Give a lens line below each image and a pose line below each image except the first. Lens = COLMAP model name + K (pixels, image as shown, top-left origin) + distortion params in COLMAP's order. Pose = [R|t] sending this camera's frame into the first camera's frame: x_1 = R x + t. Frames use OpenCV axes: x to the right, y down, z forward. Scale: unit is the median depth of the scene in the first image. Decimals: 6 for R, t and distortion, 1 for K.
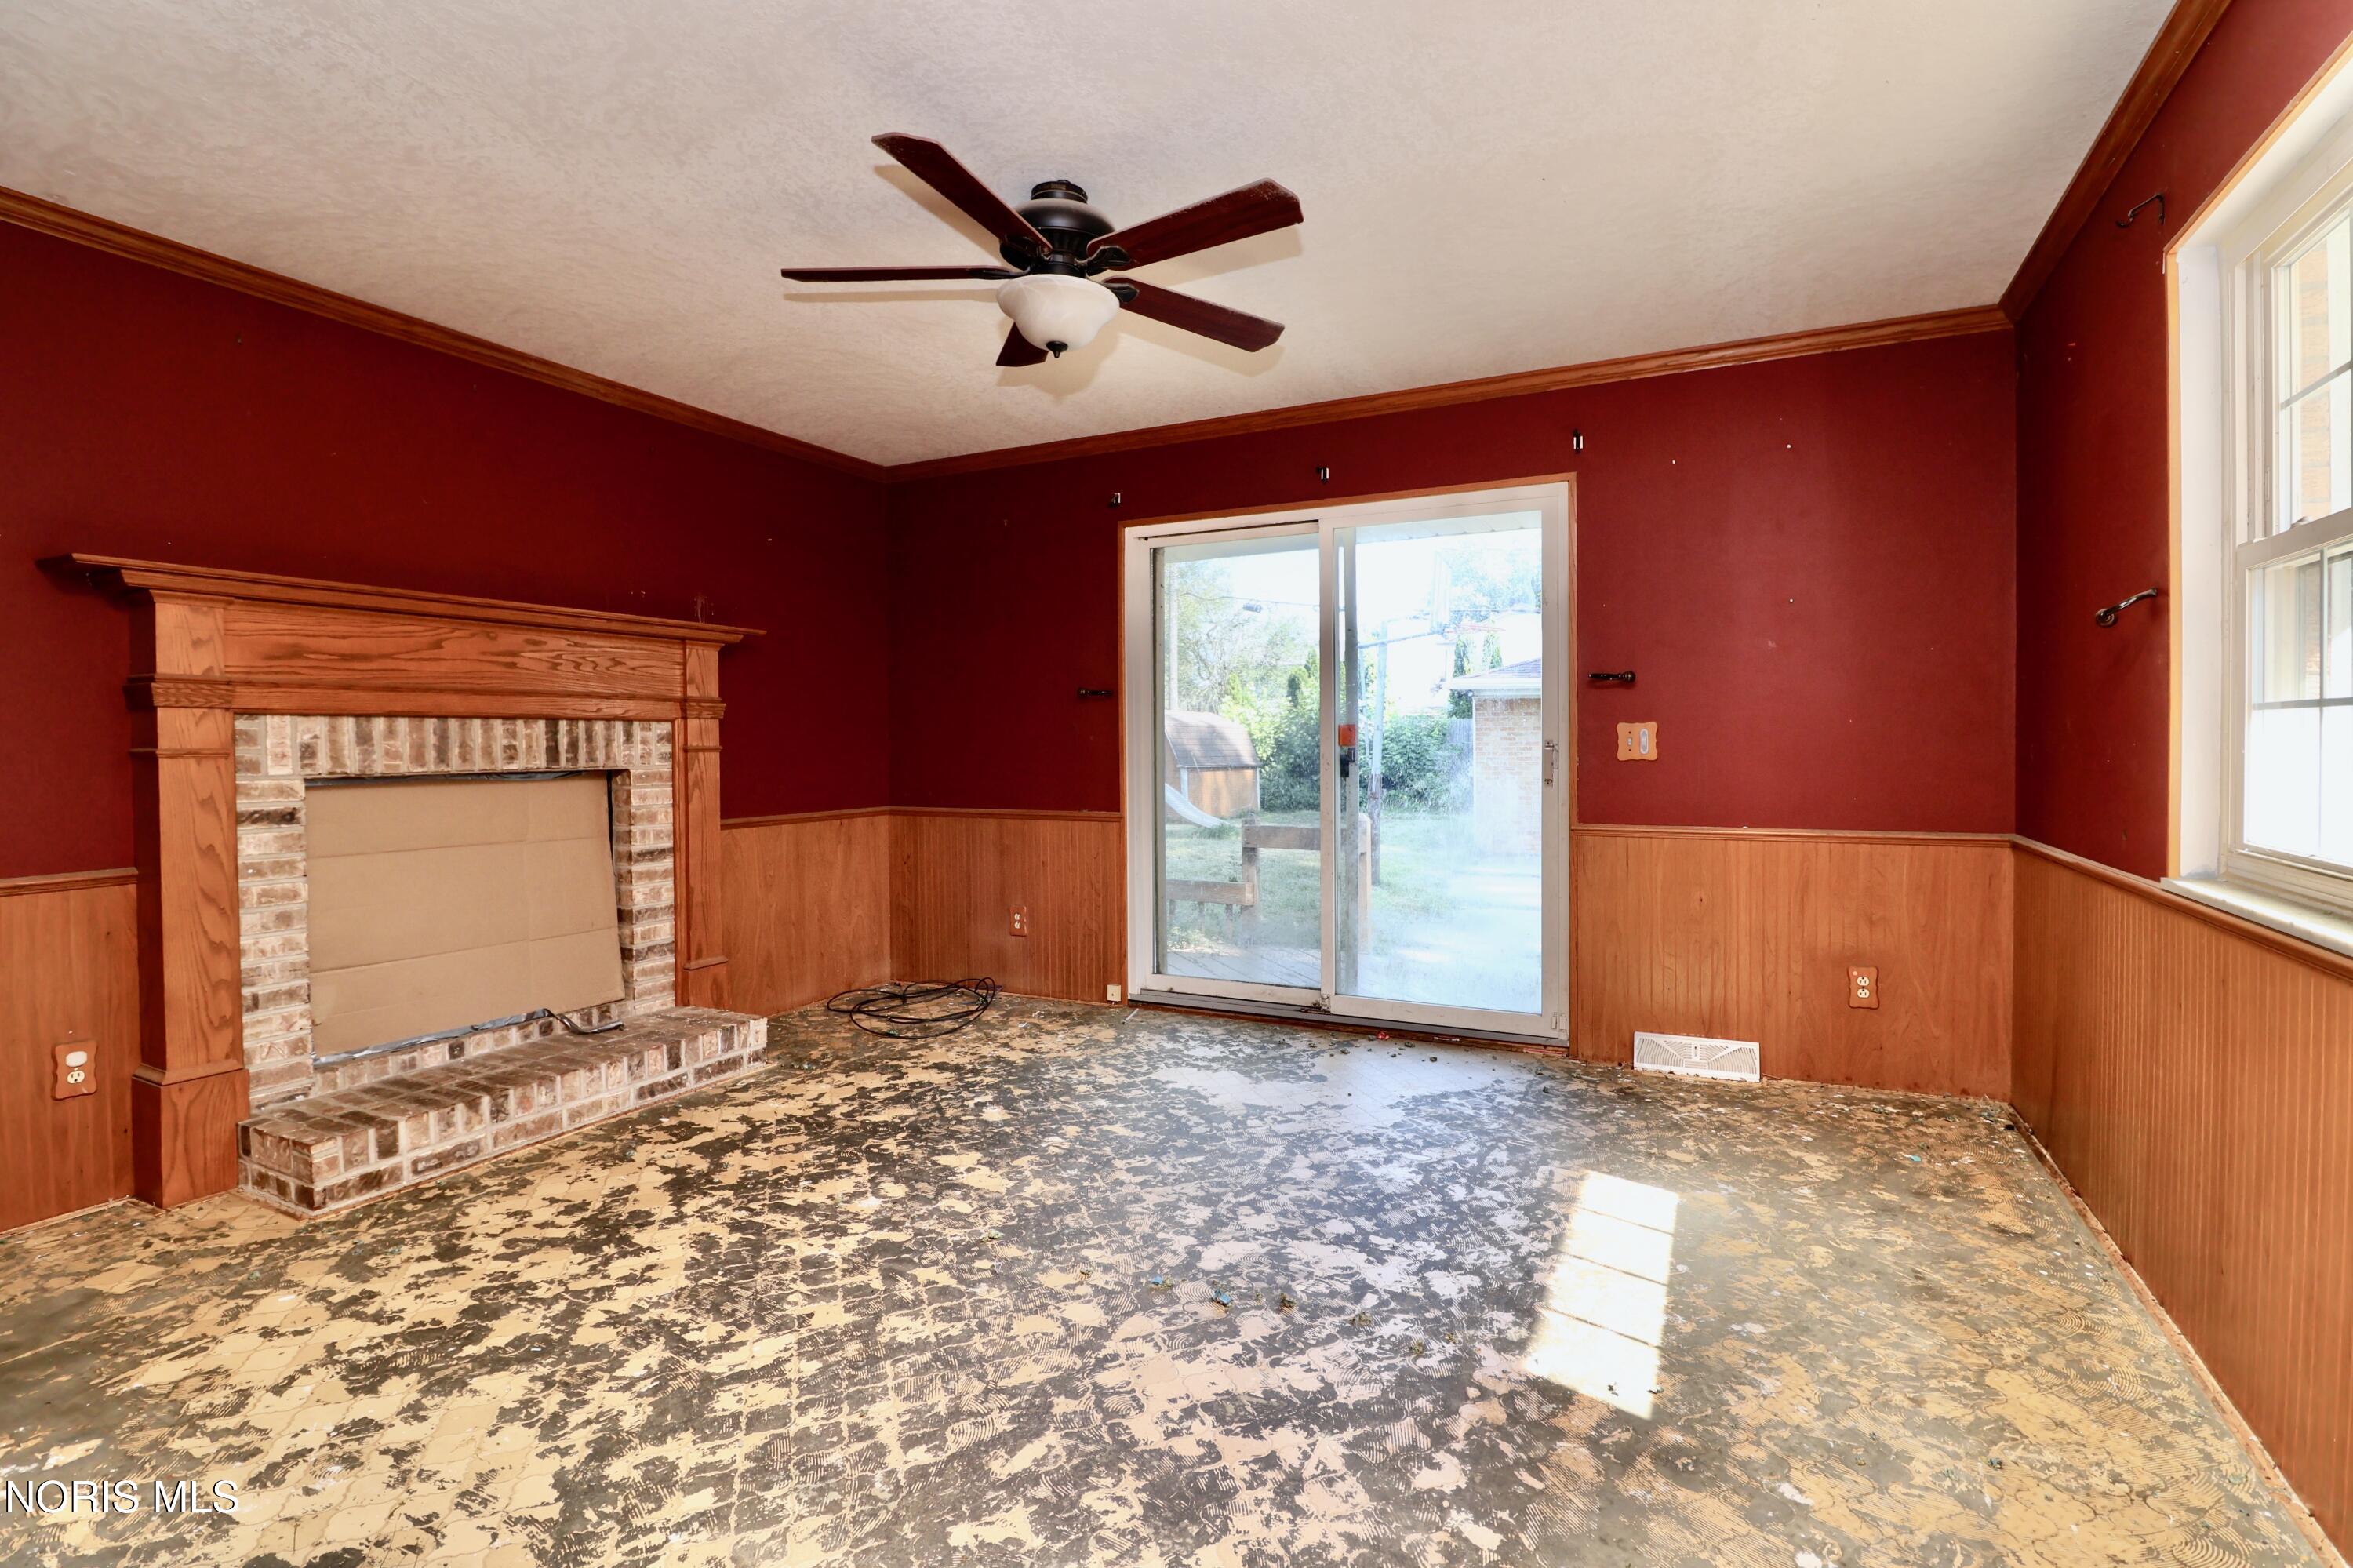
lens RADIAL K [[1106.9, 0, 1195.9], [0, 1106.9, 778.9], [0, 0, 1]] dist [0.000758, -0.014836]
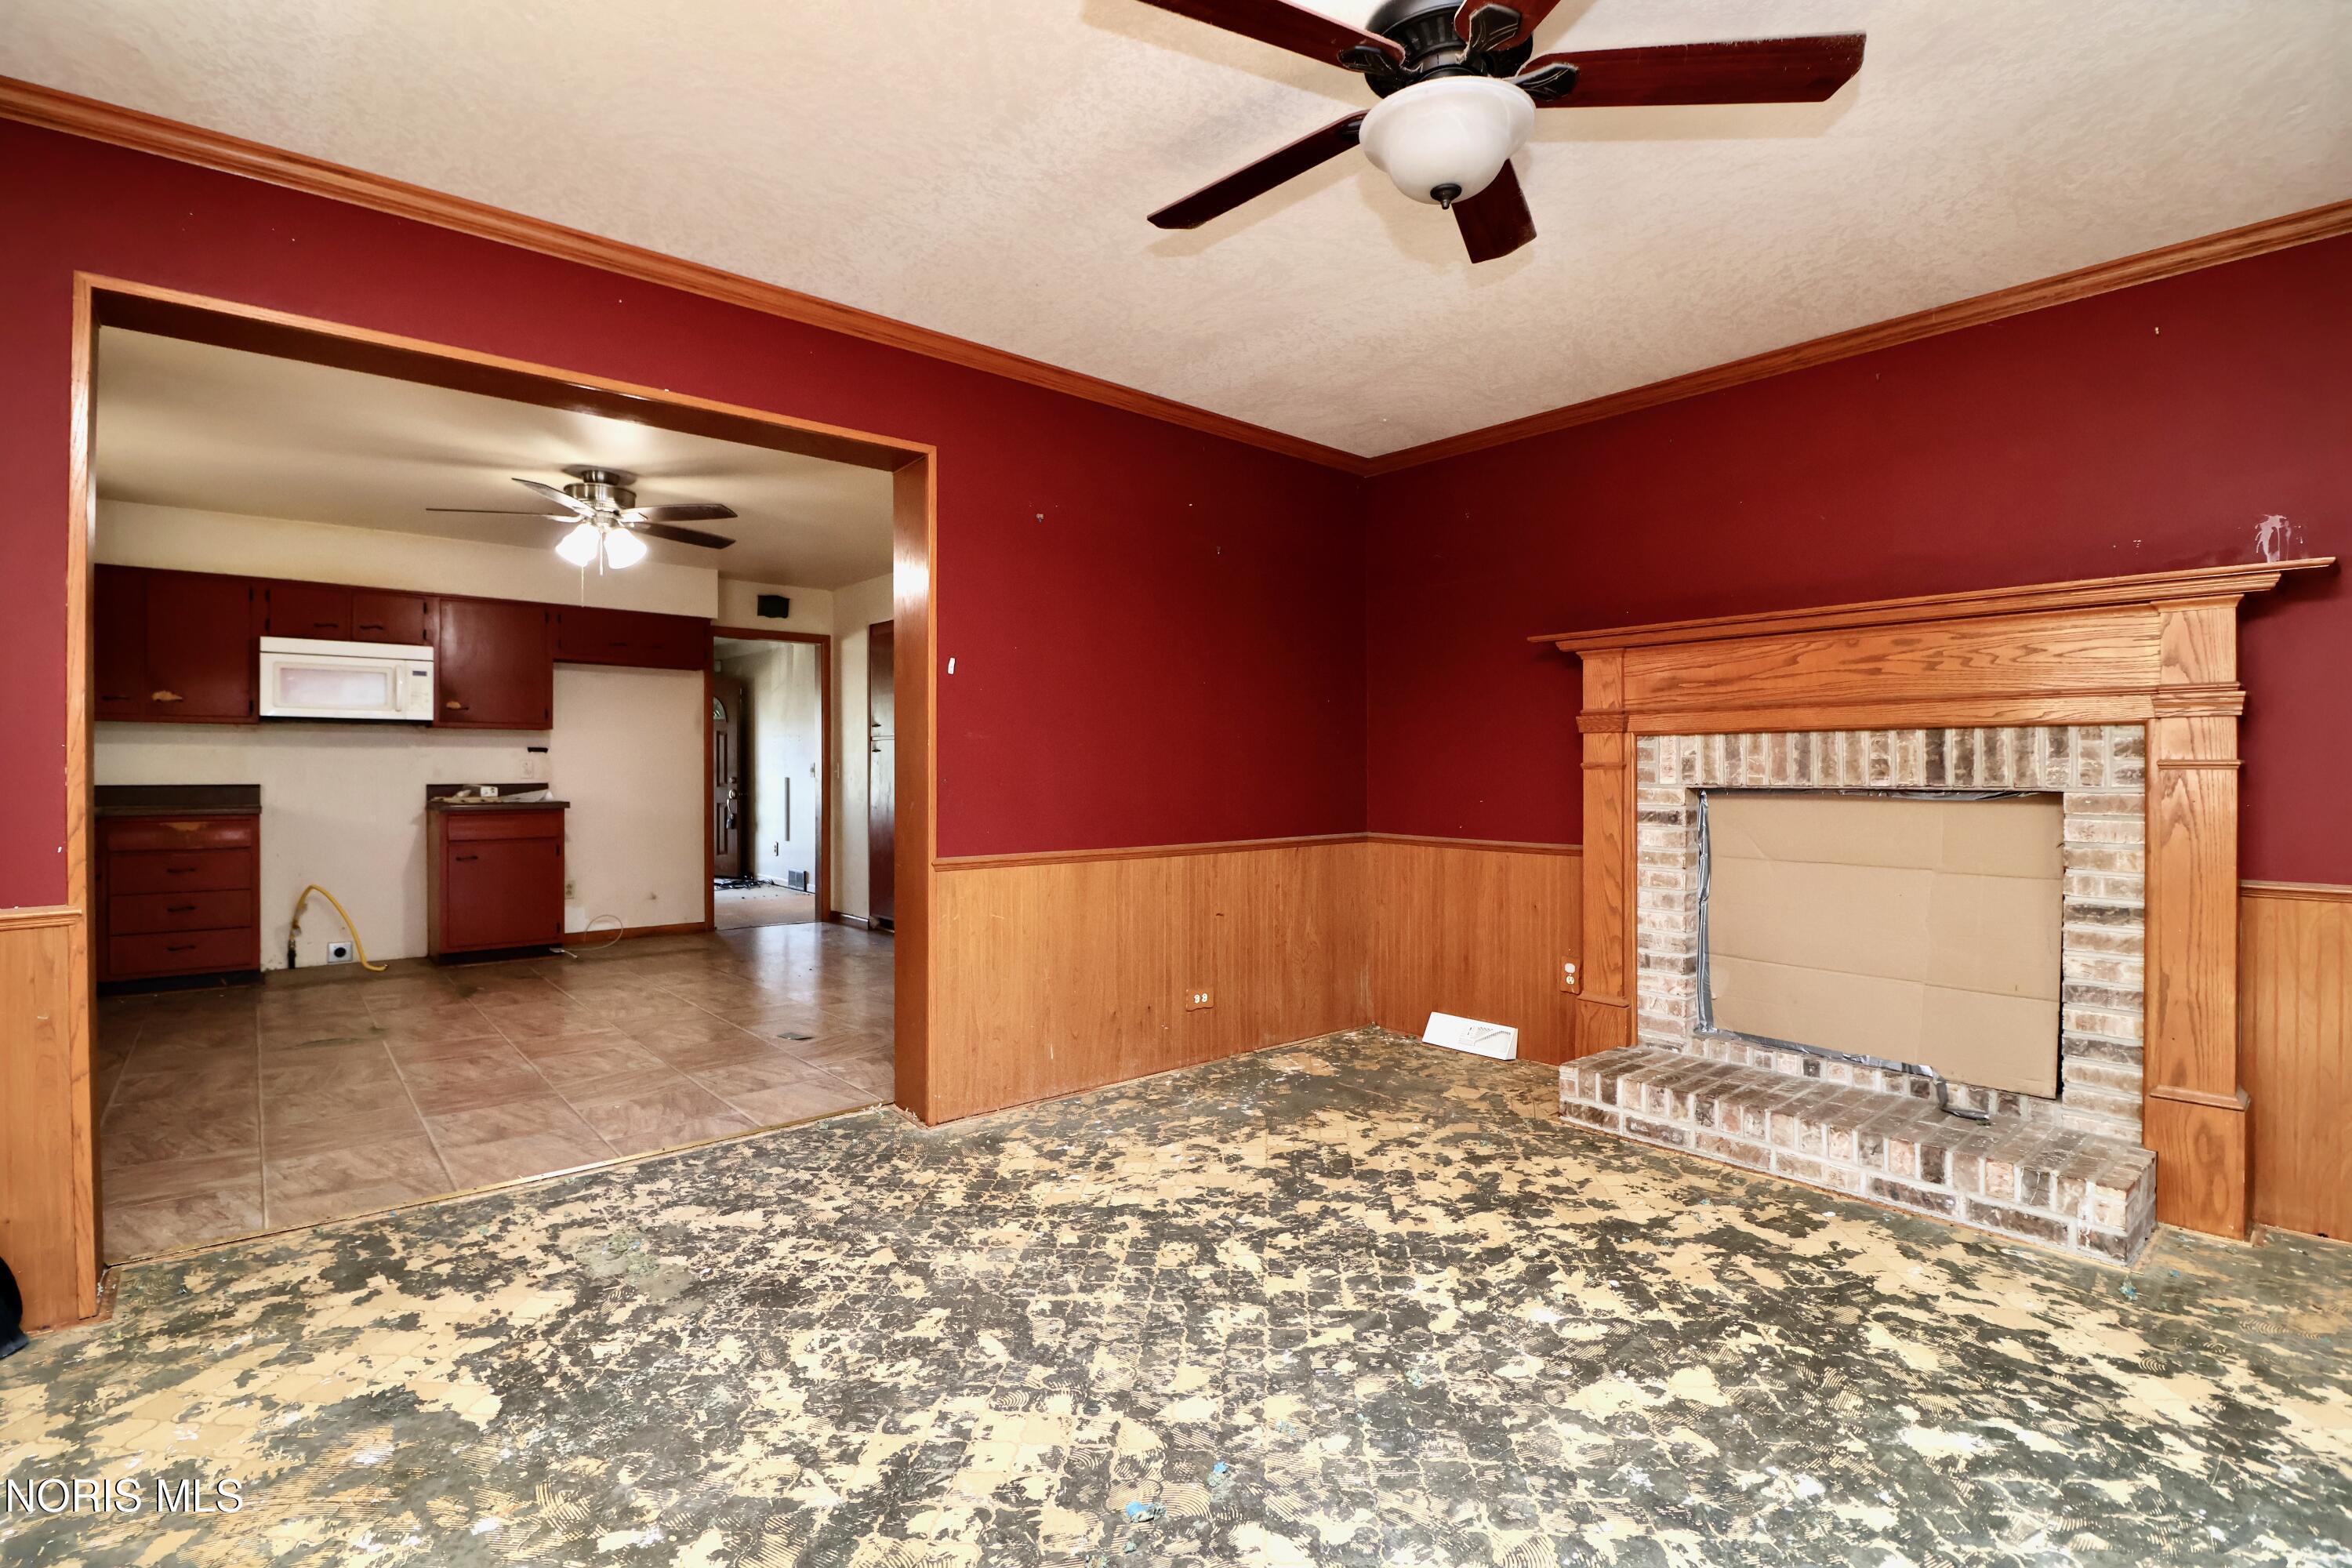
lens RADIAL K [[1106.4, 0, 1195.4], [0, 1106.4, 778.9], [0, 0, 1]] dist [0.000758, -0.014836]
pose [[-0.401917, 0.012275, -0.915594, 0.514266], [-0.027704, 0.999289, 0.025558, -0.025948], [0.915257, 0.035638, -0.401291, 1.000367]]
